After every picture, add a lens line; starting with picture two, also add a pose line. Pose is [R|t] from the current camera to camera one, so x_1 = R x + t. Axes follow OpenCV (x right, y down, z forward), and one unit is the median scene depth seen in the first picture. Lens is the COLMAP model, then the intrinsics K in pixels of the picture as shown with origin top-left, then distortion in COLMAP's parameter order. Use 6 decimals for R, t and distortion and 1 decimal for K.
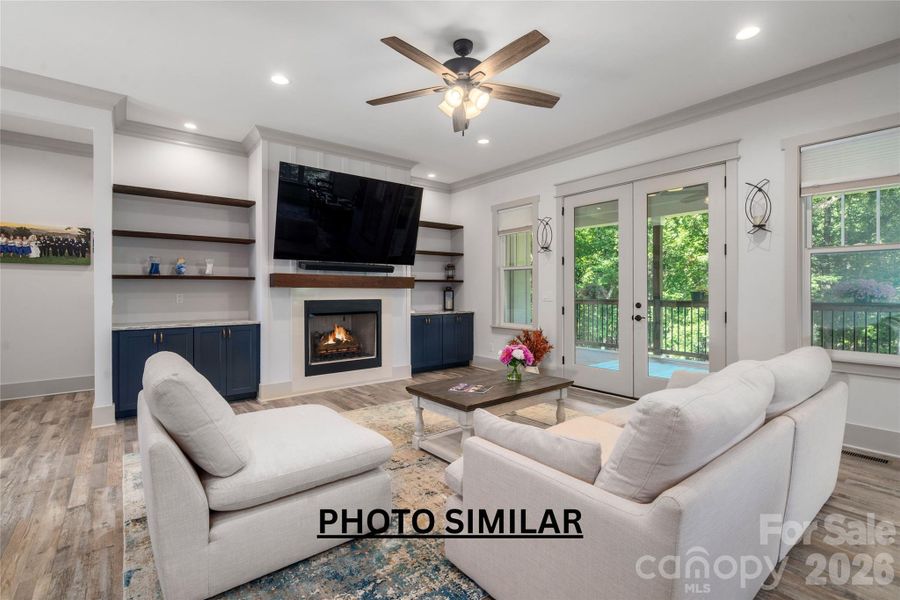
lens RADIAL K [[395.3, 0, 425.4], [0, 395.3, 292.0], [0, 0, 1]] dist [0.001379, 0.000281]
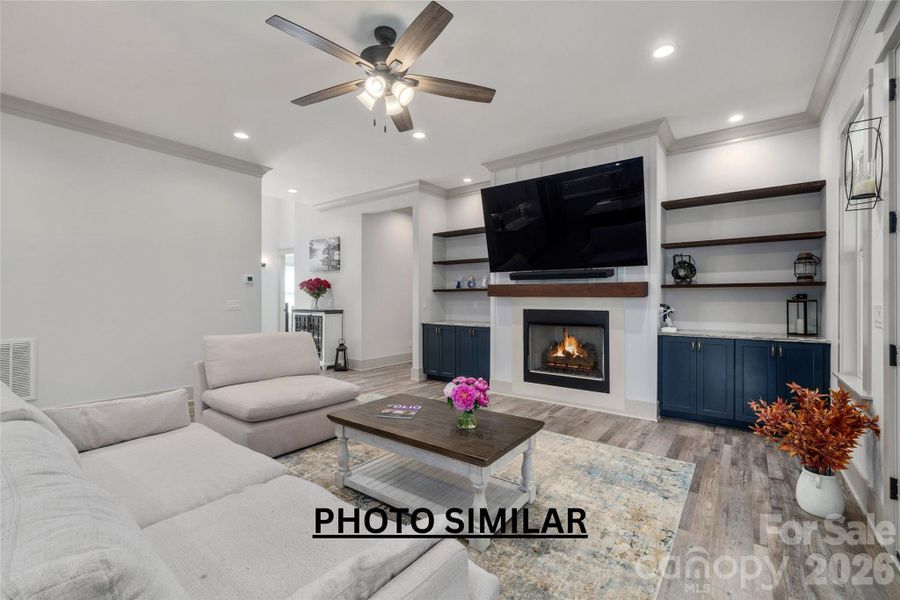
lens RADIAL K [[411.1, 0, 450.0], [0, 411.1, 300.0], [0, 0, 1]] dist [0.000276, 0.000137]
pose [[0.262596, 0.003316, -0.964900, 0.633659], [-0.004727, 0.999987, 0.002150, -0.004235], [0.964894, 0.003996, 0.262608, 0.469831]]
